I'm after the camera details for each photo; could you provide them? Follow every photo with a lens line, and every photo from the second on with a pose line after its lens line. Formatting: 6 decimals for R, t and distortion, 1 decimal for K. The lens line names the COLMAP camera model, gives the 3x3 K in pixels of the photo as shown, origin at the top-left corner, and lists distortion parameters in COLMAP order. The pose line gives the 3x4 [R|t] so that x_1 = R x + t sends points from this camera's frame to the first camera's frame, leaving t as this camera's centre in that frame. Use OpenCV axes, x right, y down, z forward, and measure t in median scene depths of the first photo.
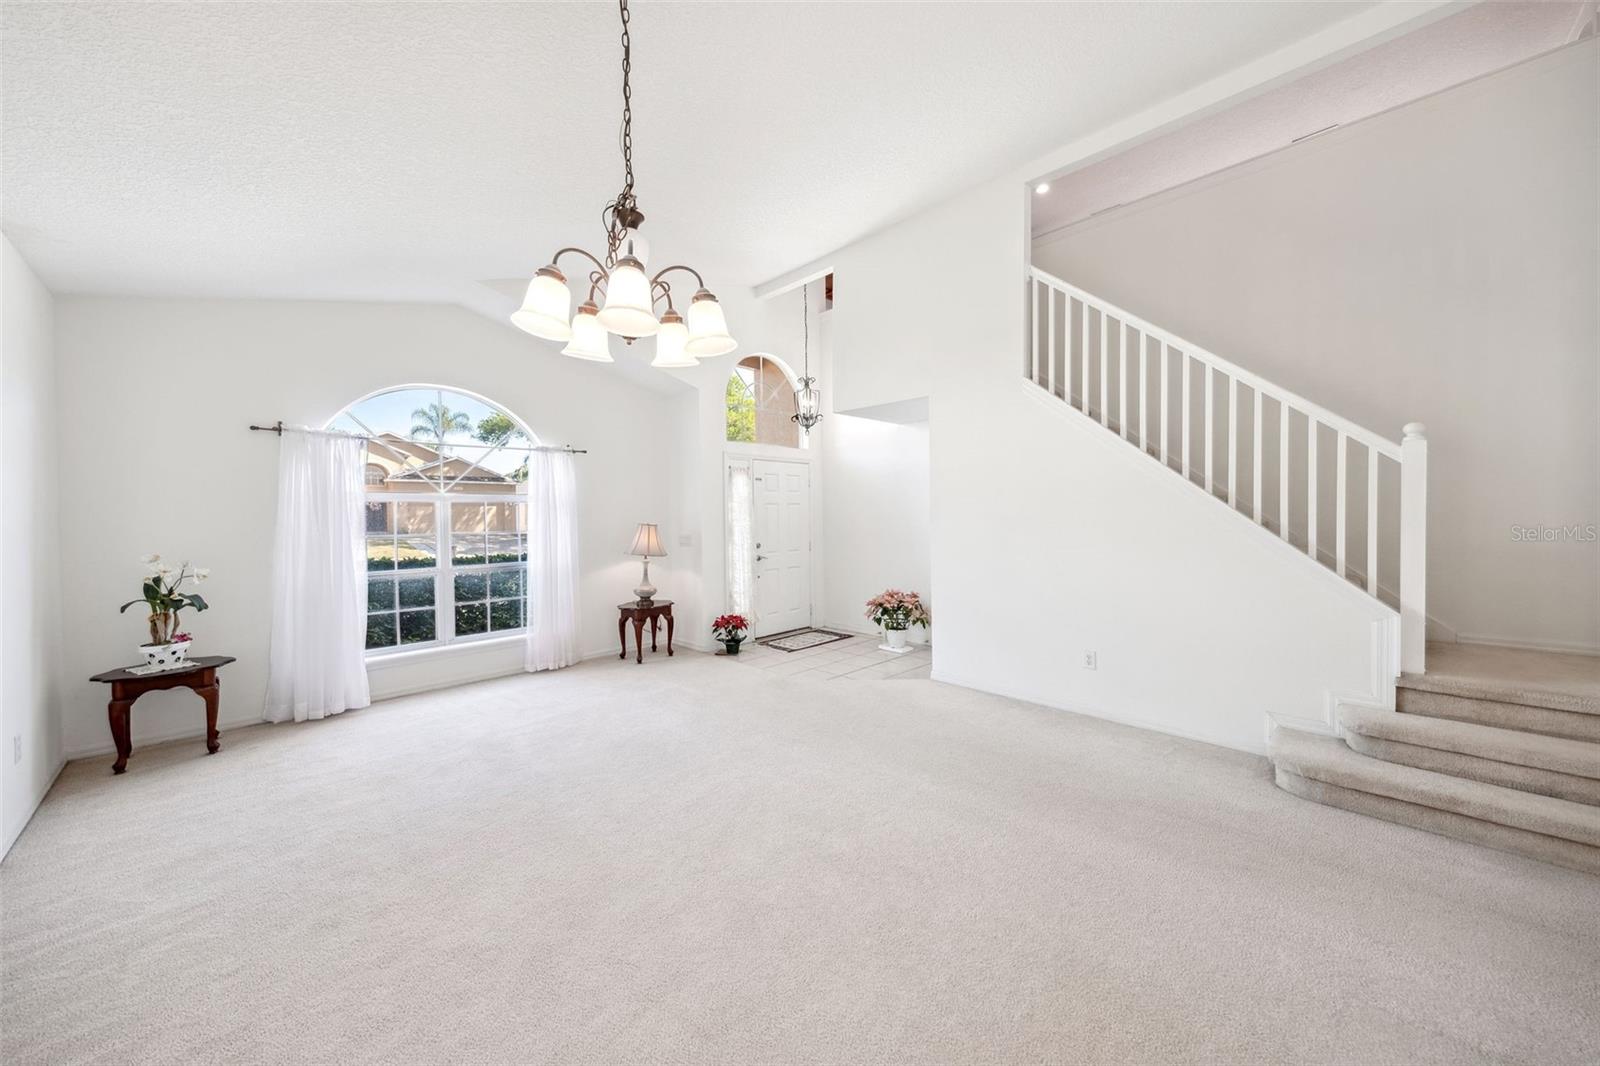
lens RADIAL K [[564.8, 0, 800.0], [0, 564.8, 533.0], [0, 0, 1]] dist [0.000612, 0.000043]
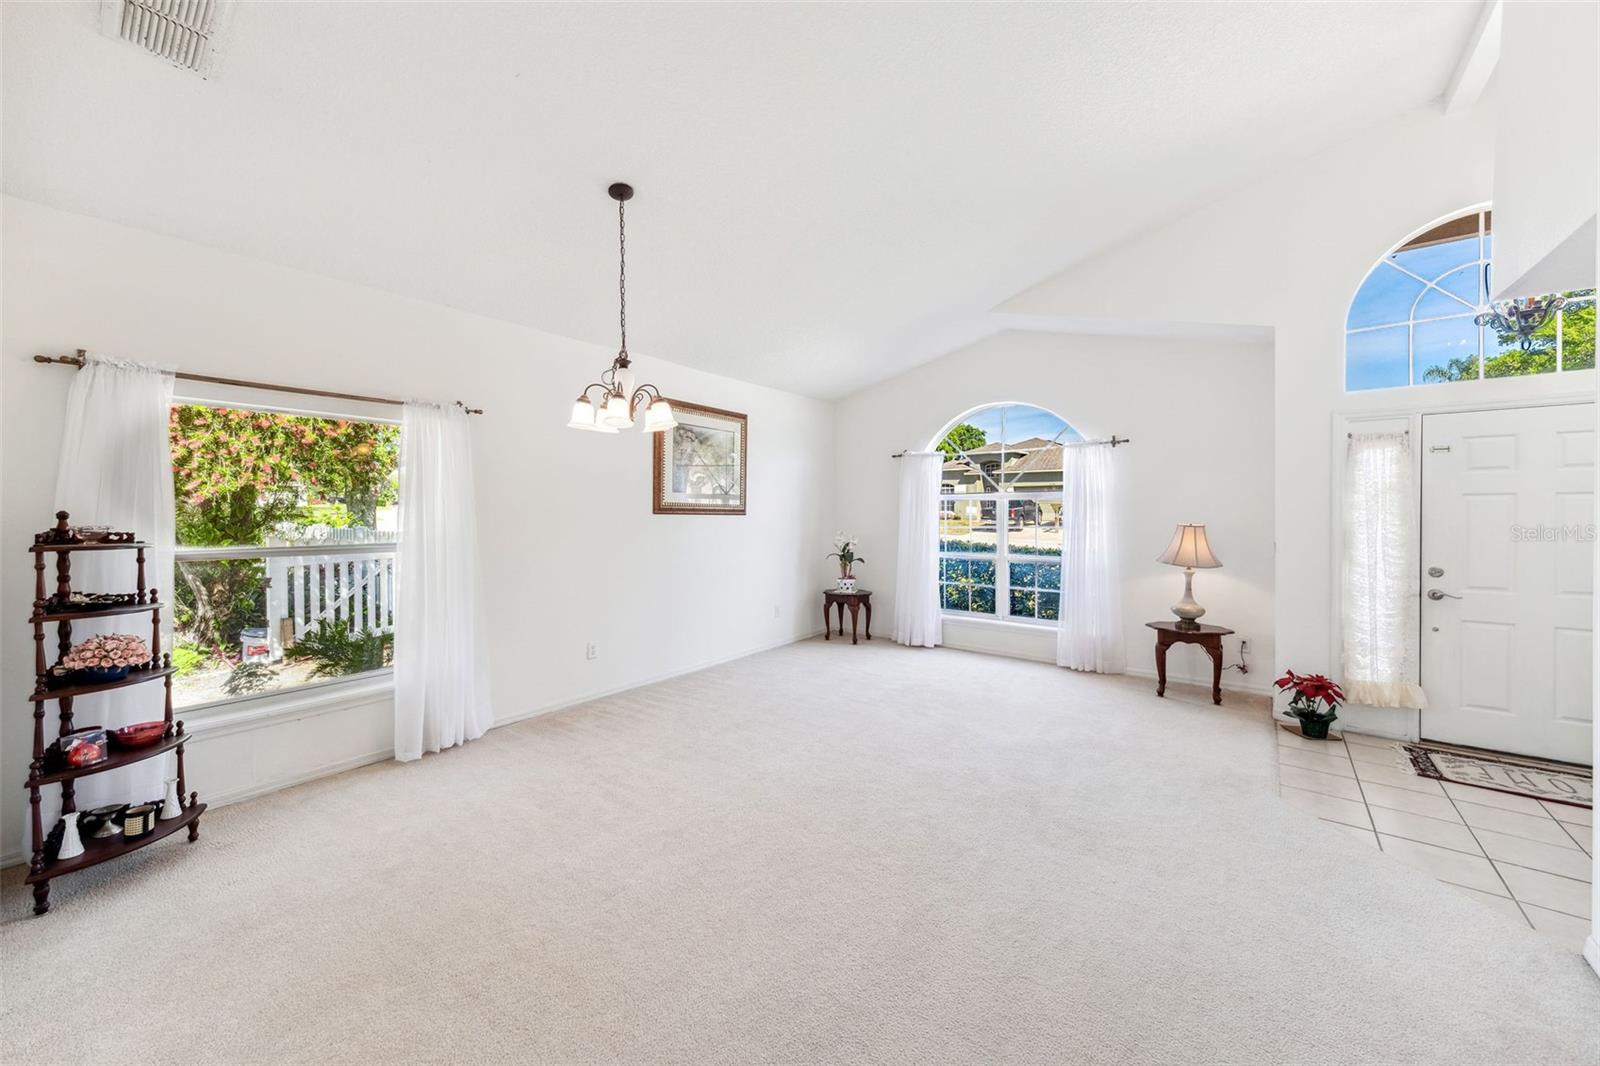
lens RADIAL K [[562.5, 0, 823.0], [0, 562.5, 521.9], [0, 0, 1]] dist [0.000246, -0.000002]
pose [[0.144832, 0.029104, -0.989028, 0.462818], [-0.032800, 0.999159, 0.024599, -0.024460], [0.988912, 0.028877, 0.145665, 0.424389]]
